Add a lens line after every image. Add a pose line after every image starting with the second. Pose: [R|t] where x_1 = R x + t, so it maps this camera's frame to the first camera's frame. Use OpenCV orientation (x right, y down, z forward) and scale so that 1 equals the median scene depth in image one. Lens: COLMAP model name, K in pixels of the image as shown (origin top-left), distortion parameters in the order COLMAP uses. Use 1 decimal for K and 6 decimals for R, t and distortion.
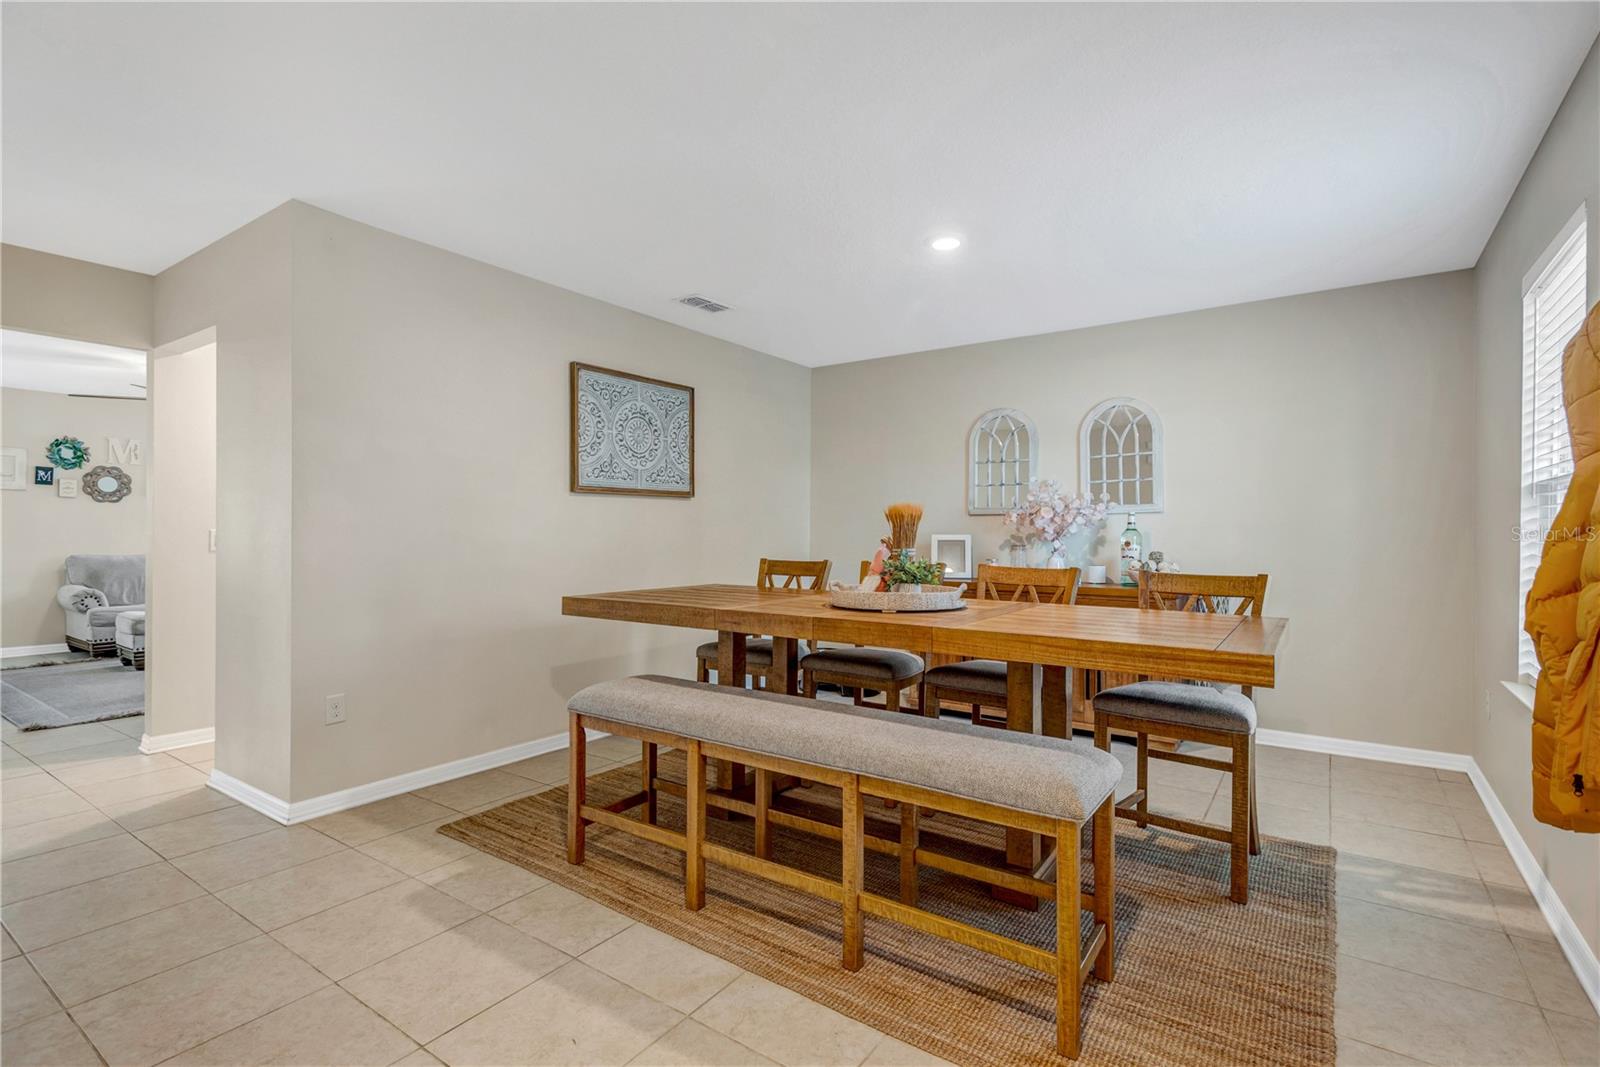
lens RADIAL K [[766.6, 0, 795.3], [0, 766.6, 537.7], [0, 0, 1]] dist [0.000932, -0.000046]
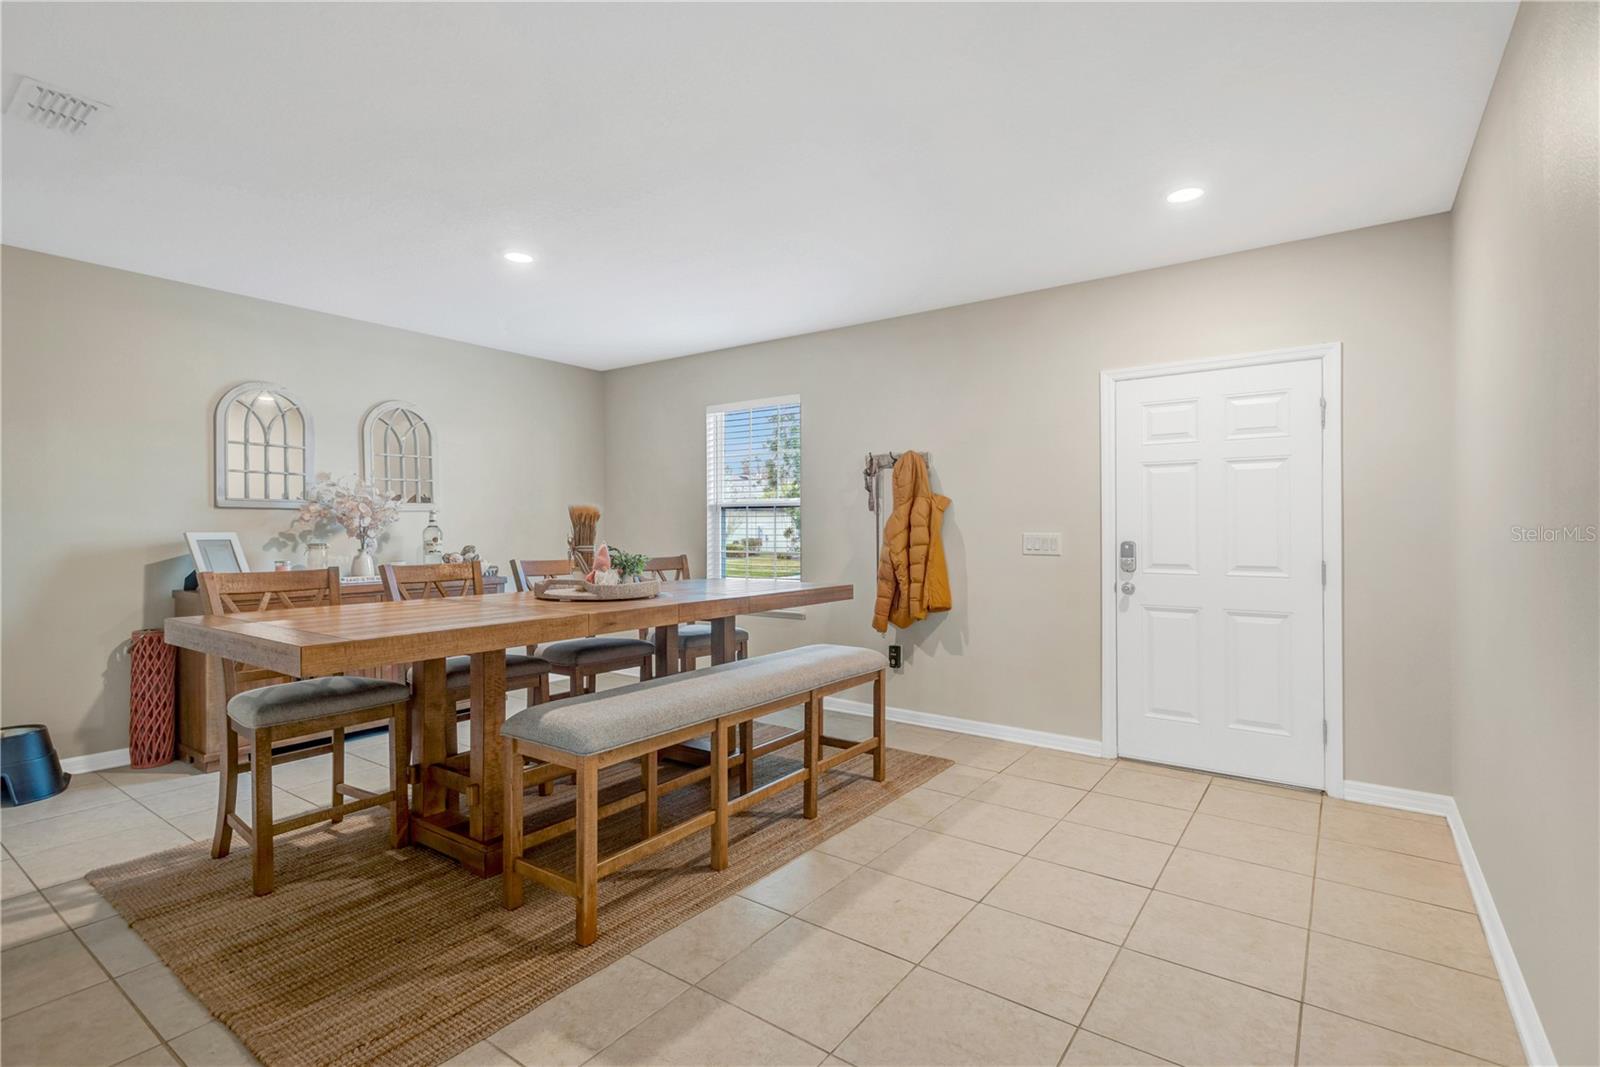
lens RADIAL K [[793.5, 0, 806.5], [0, 793.5, 525.7], [0, 0, 1]] dist [0.033188, -0.000269]
pose [[-0.020466, -0.001828, 0.999789, -1.128491], [0.005964, 0.999980, 0.001951, -0.016909], [-0.999773, 0.006002, -0.020454, 0.776582]]
